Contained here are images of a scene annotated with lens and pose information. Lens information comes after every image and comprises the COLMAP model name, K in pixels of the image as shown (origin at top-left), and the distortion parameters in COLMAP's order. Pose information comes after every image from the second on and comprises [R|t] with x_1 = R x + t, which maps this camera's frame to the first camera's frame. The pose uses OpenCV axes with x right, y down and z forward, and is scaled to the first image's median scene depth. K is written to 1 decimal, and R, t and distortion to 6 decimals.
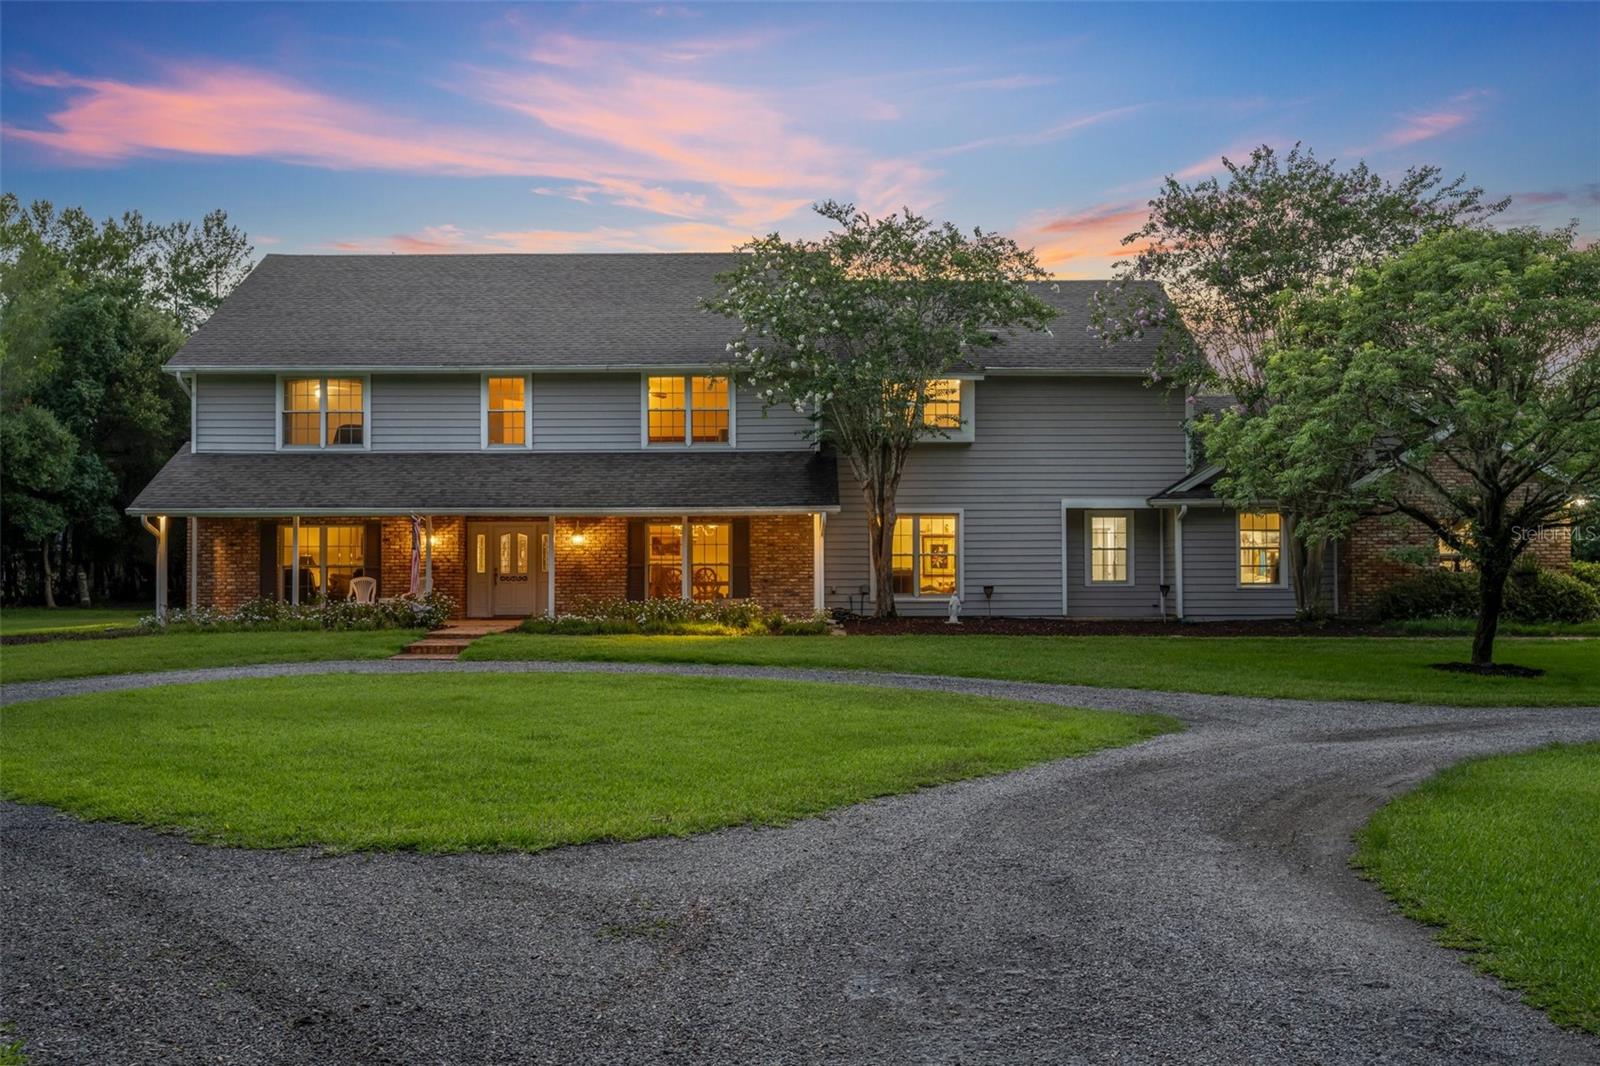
lens RADIAL K [[649.2, 0, 794.2], [0, 649.2, 515.4], [0, 0, 1]] dist [-0.000790, 0.000009]
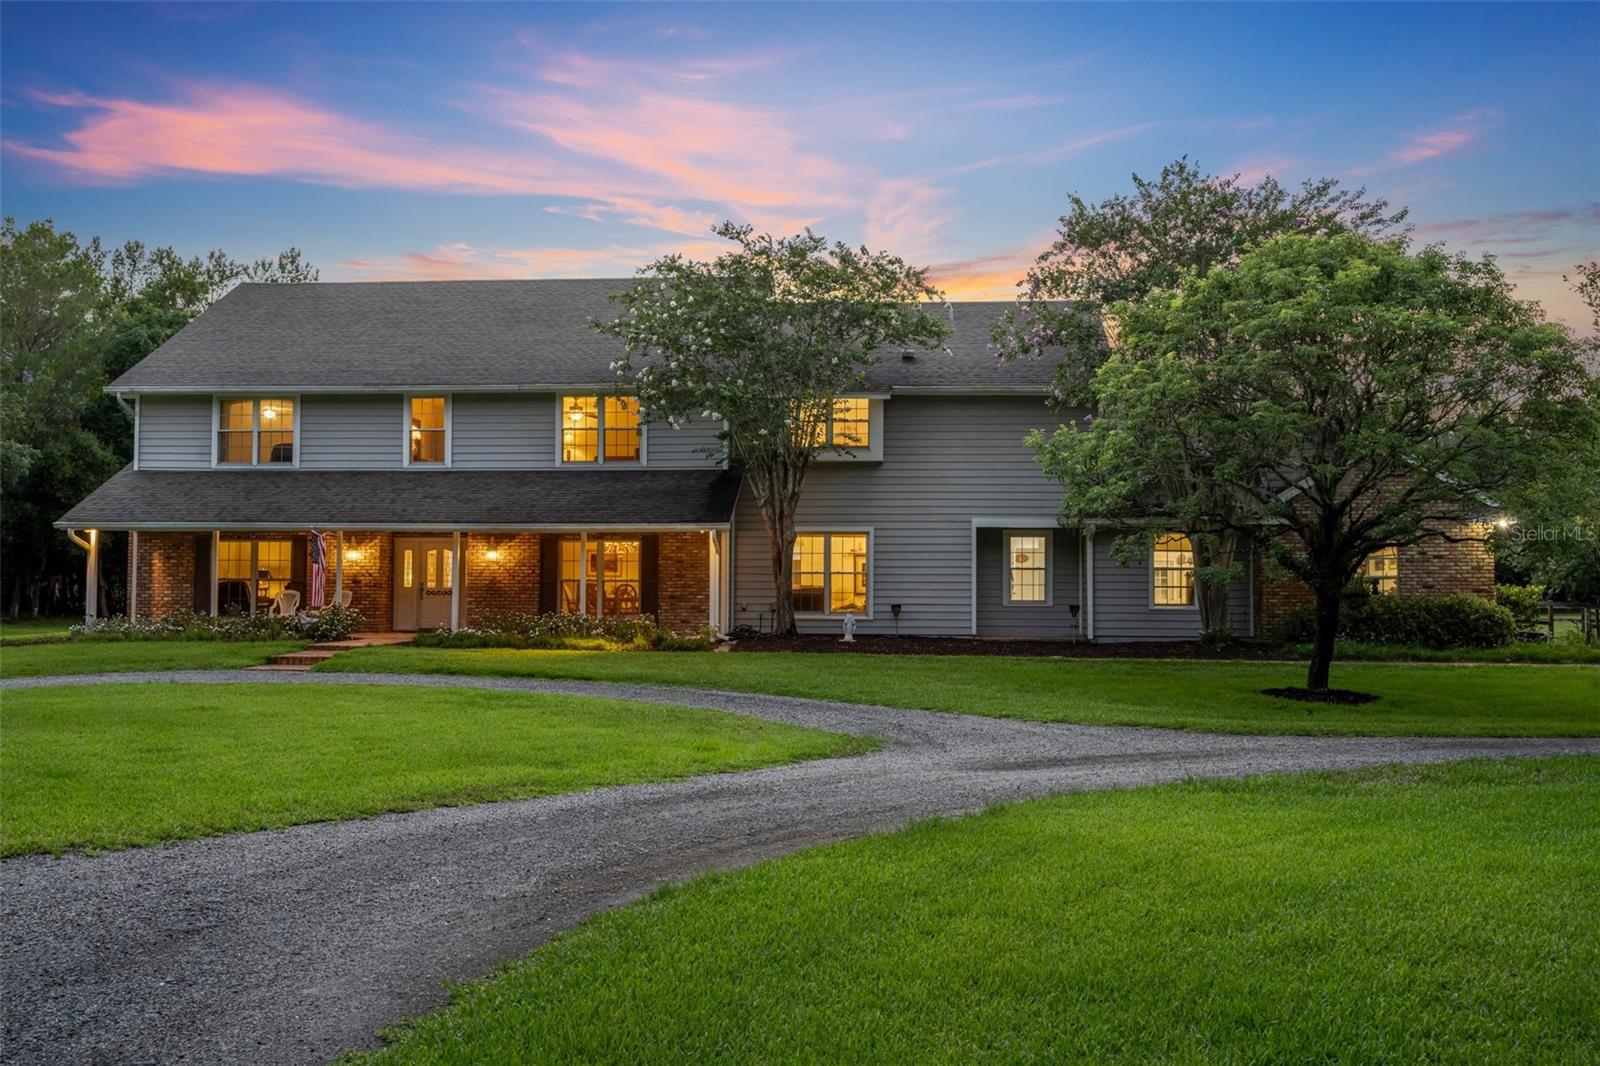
lens RADIAL K [[627.2, 0, 800.0], [0, 627.2, 533.0], [0, 0, 1]] dist [-0.000670, -0.000112]
pose [[0.999377, 0.005765, -0.034823, 0.188014], [-0.005947, 0.999969, -0.005115, 0.004108], [0.034792, 0.005319, 0.999380, 0.027460]]
